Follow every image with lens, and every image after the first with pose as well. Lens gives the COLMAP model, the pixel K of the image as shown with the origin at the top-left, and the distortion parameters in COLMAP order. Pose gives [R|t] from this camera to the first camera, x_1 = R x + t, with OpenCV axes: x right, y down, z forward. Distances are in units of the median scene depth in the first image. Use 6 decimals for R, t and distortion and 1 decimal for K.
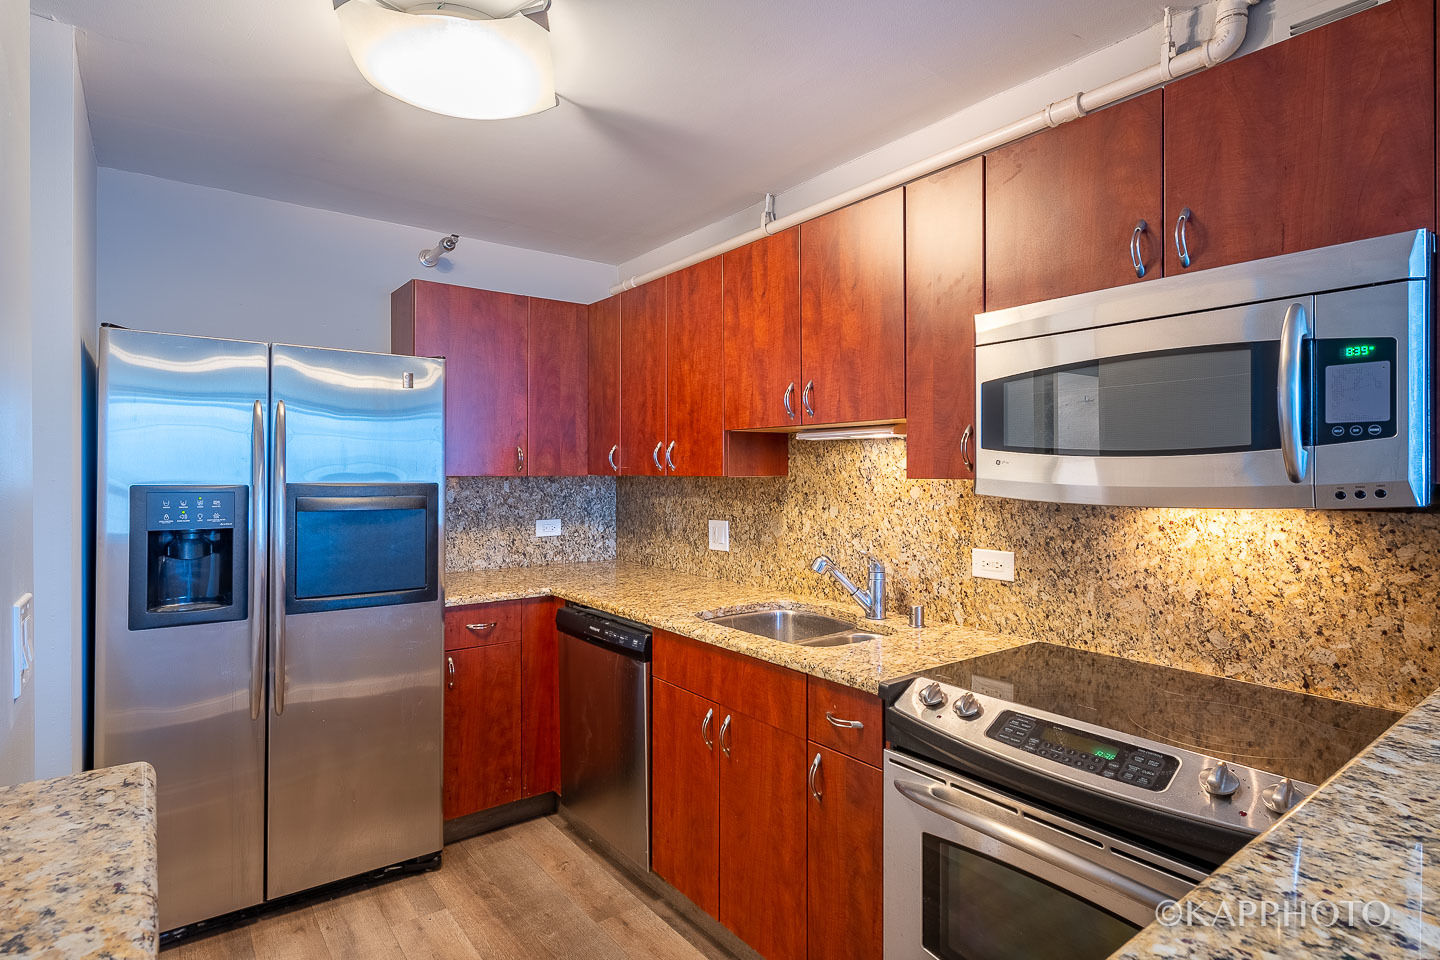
lens RADIAL K [[780.4, 0, 623.2], [0, 780.4, 463.1], [0, 0, 1]] dist [-0.000536, -0.001410]
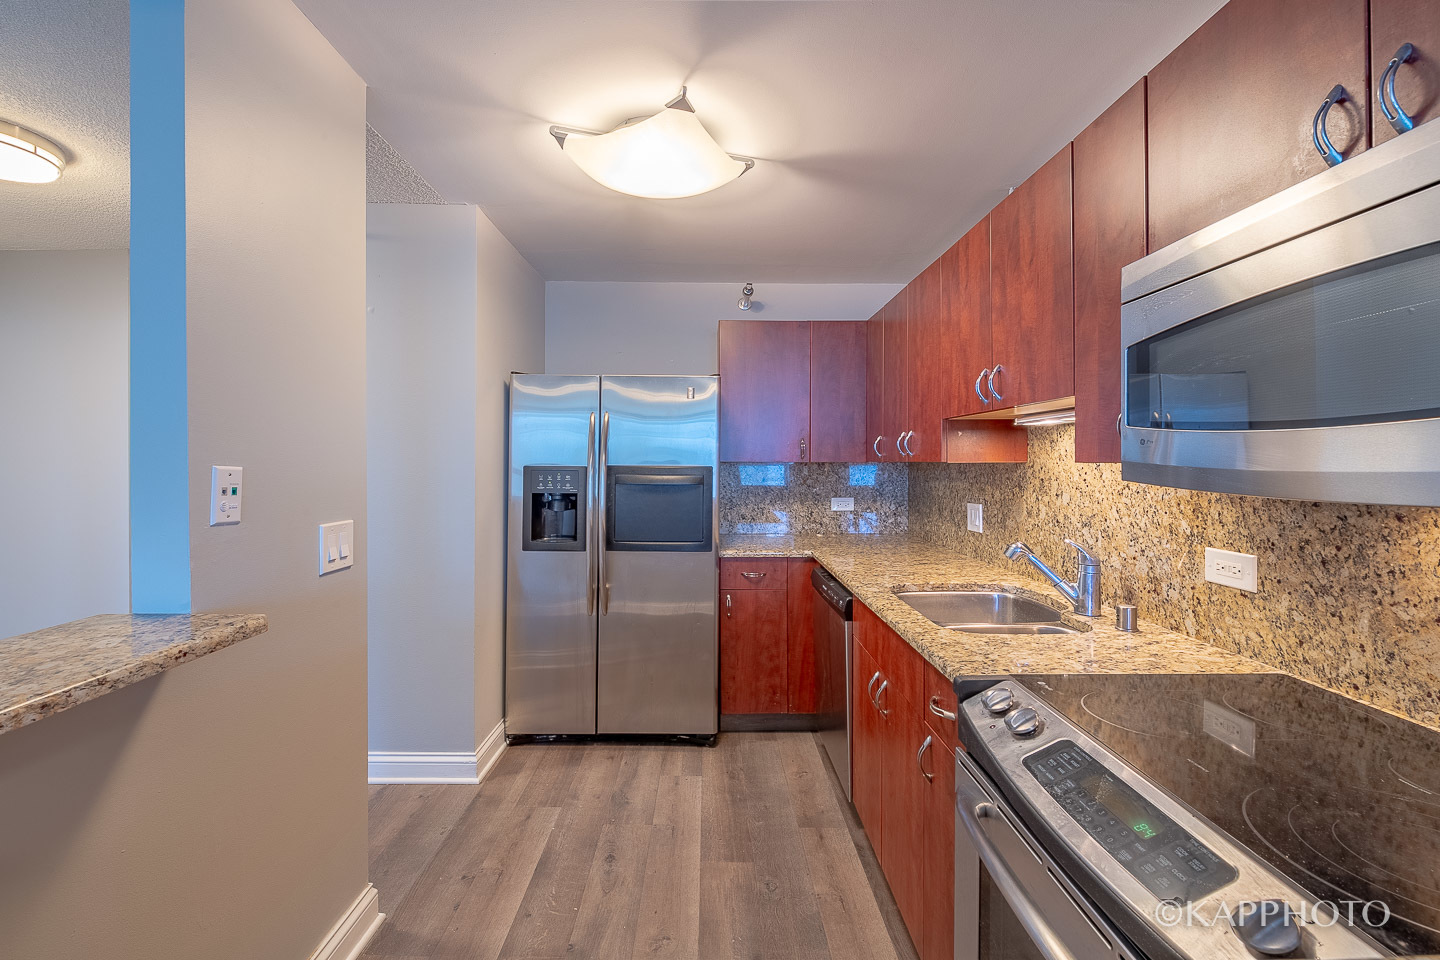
lens RADIAL K [[560.6, 0, 662.9], [0, 560.6, 457.3], [0, 0, 1]] dist [-0.000808, -0.003224]
pose [[0.814264, -0.002871, -0.580487, 0.304286], [0.004524, 0.999989, 0.001400, 0.009171], [0.580477, -0.003765, 0.814268, 0.167621]]
